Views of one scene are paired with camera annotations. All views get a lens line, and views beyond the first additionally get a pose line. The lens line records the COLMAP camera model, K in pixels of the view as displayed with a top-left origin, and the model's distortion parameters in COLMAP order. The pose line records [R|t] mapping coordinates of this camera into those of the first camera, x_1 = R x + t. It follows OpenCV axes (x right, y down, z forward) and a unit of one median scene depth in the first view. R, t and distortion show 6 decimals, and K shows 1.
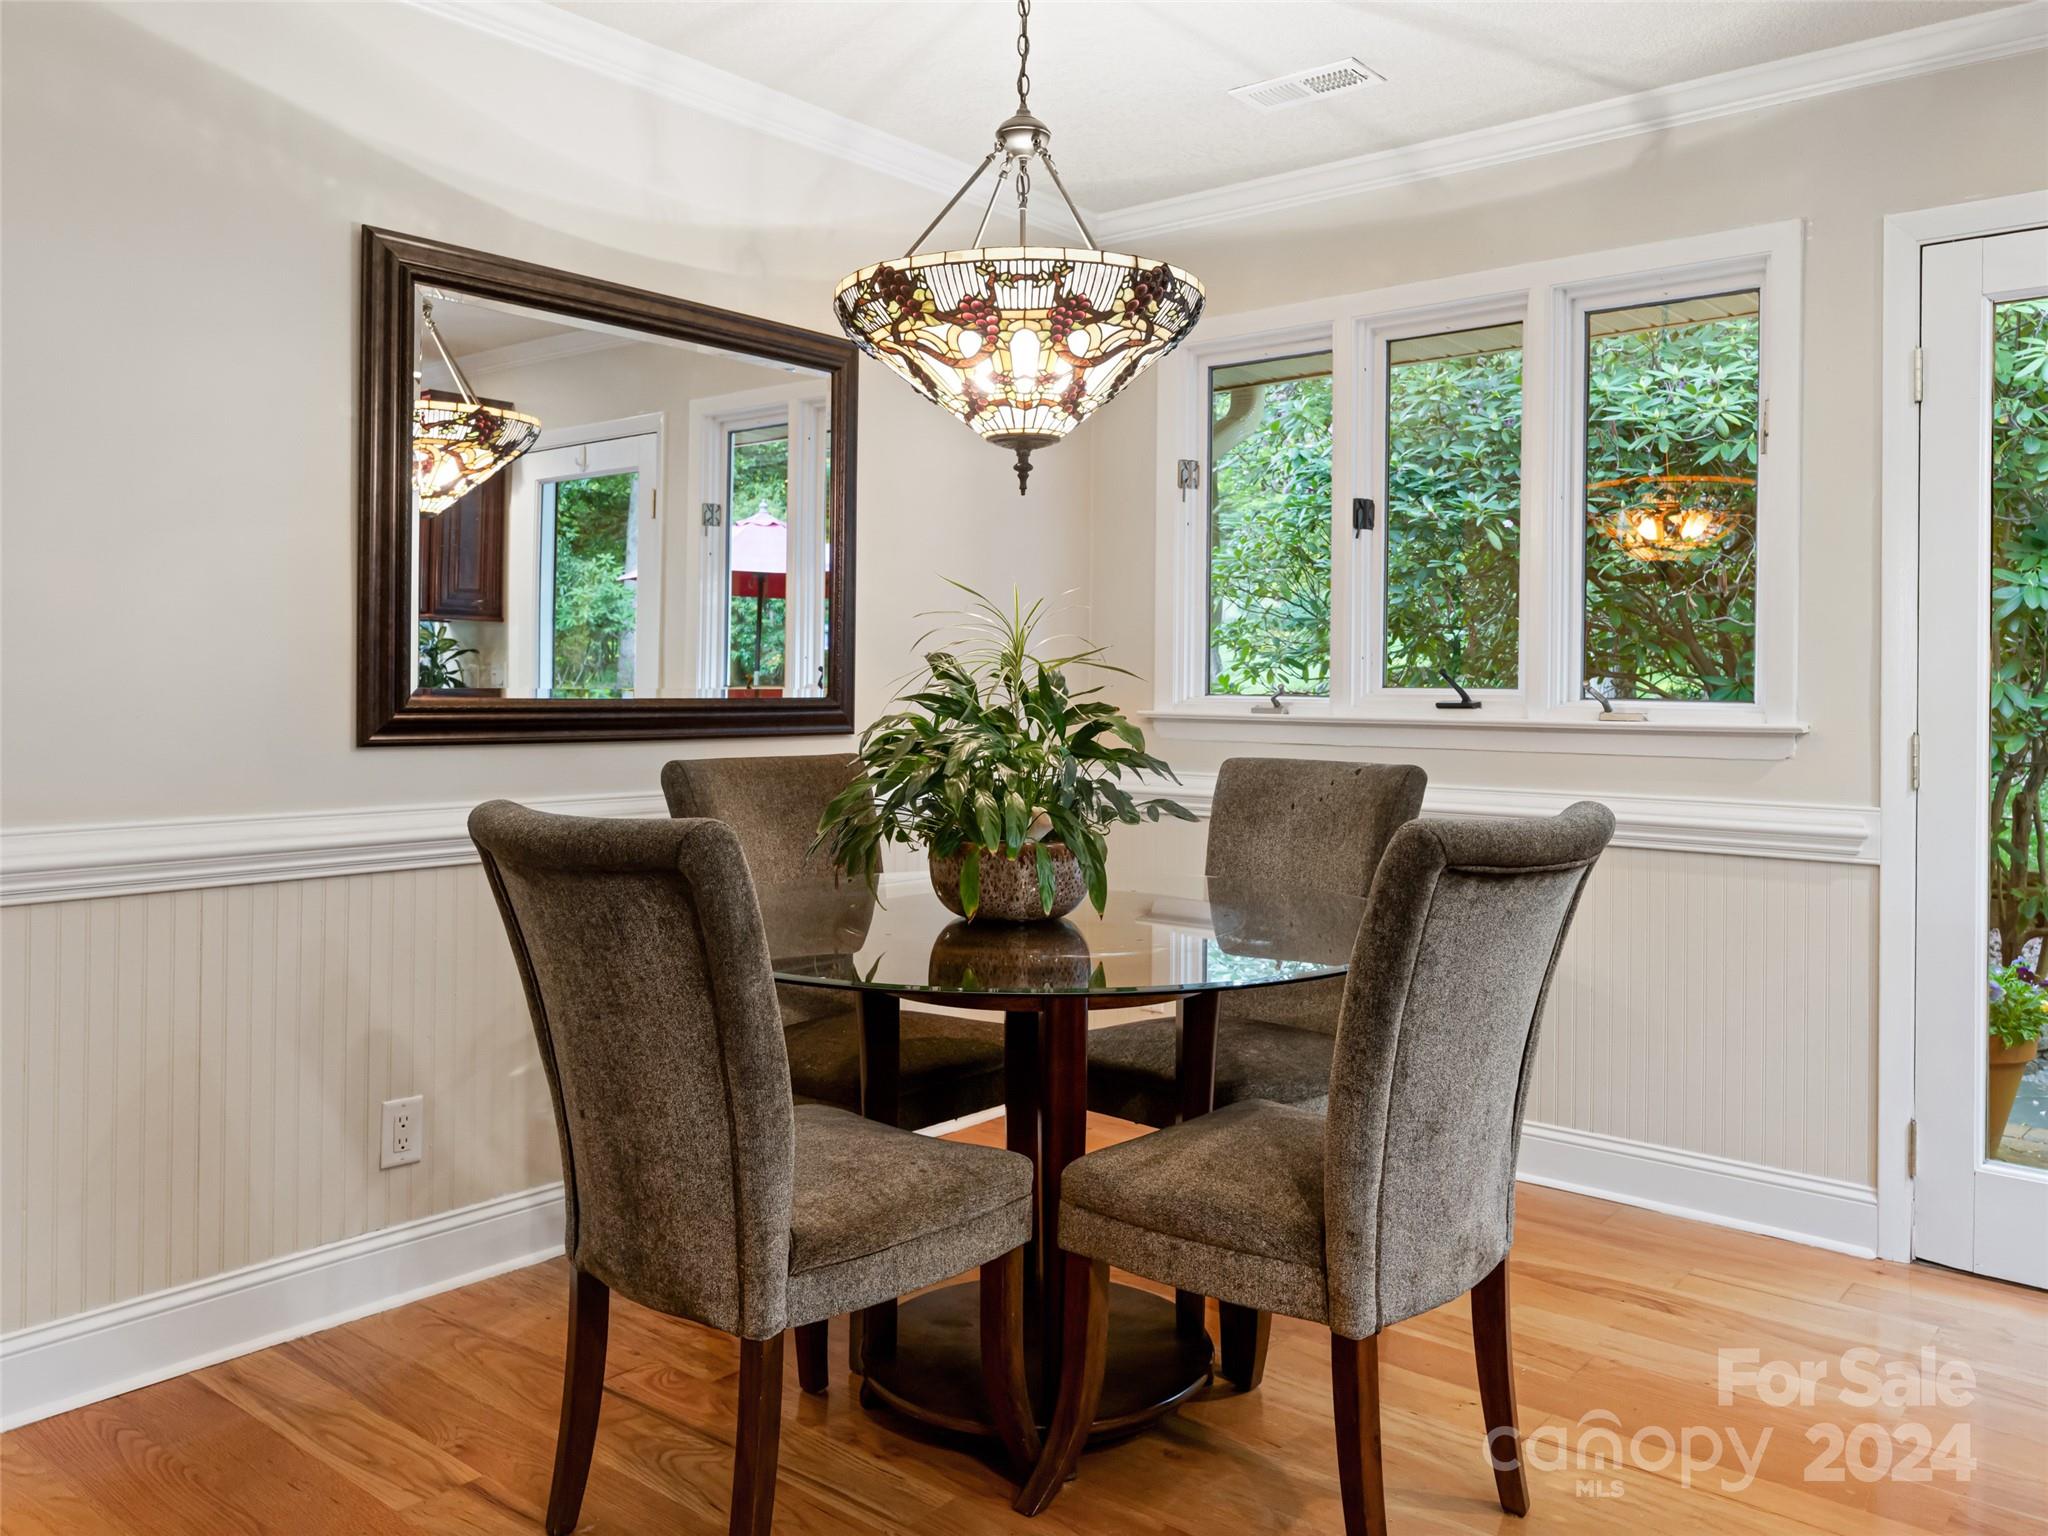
lens RADIAL K [[1538.5, 0, 1037.7], [0, 1538.5, 752.1], [0, 0, 1]] dist [-0.003456, 0.005552]
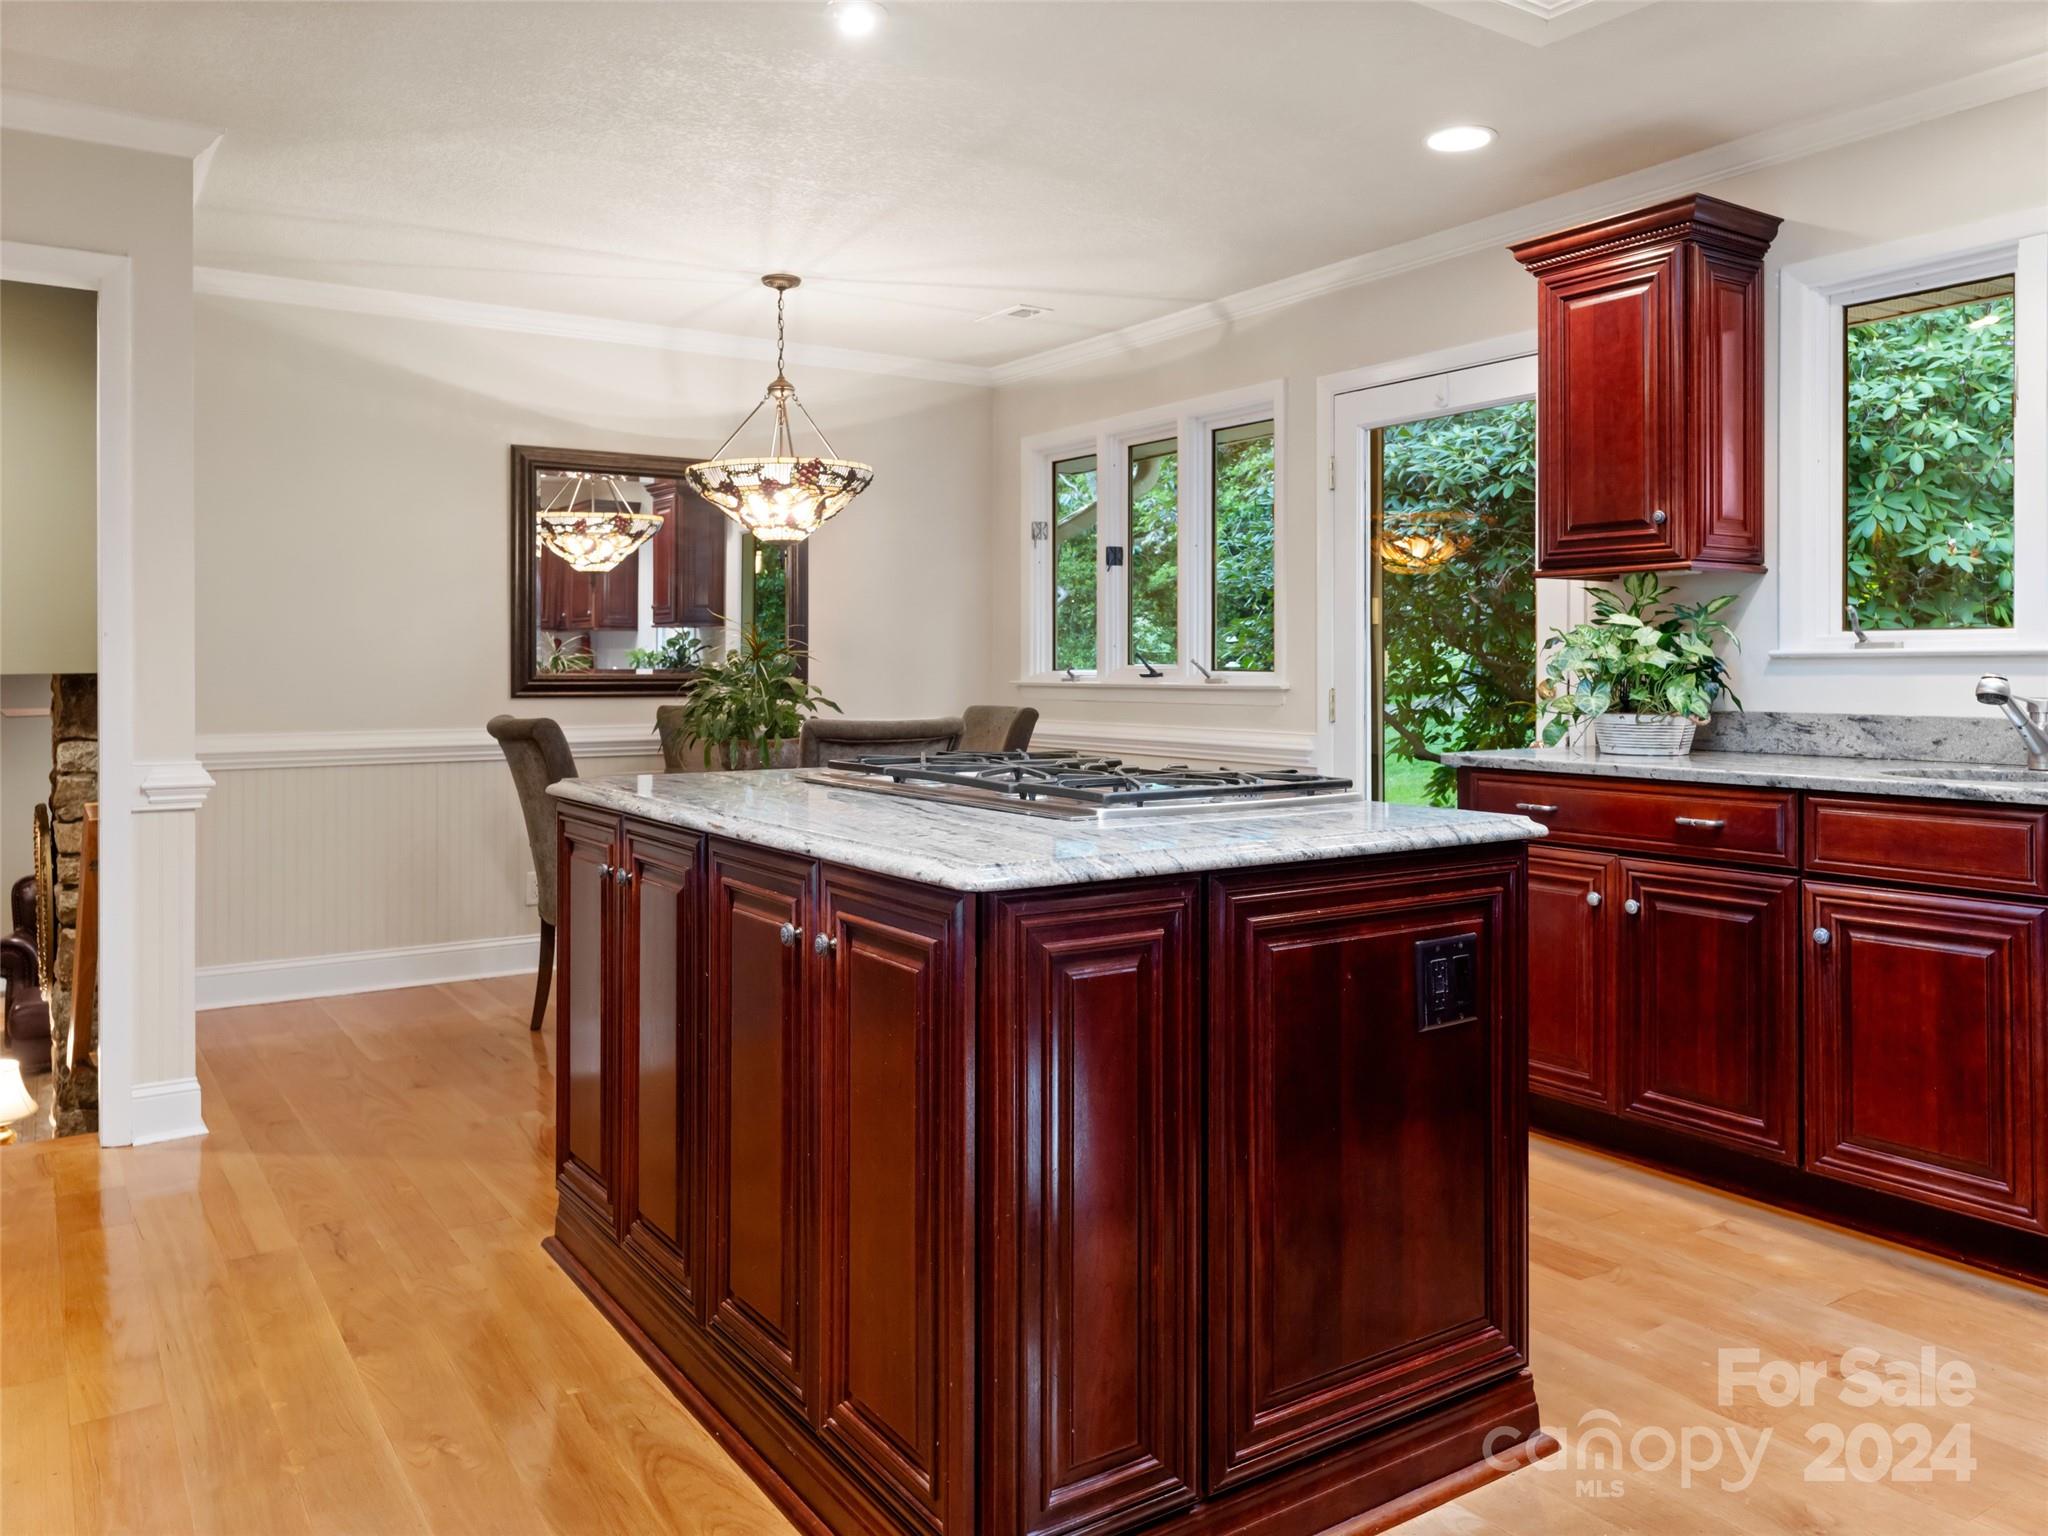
lens RADIAL K [[1484.9, 0, 1028.9], [0, 1484.9, 764.1], [0, 0, 1]] dist [-0.006648, -0.006028]
pose [[0.955620, 0.010251, -0.294425, 0.682030], [-0.003630, 0.999728, 0.023027, 0.030611], [0.294581, -0.020937, 0.955397, -0.589706]]
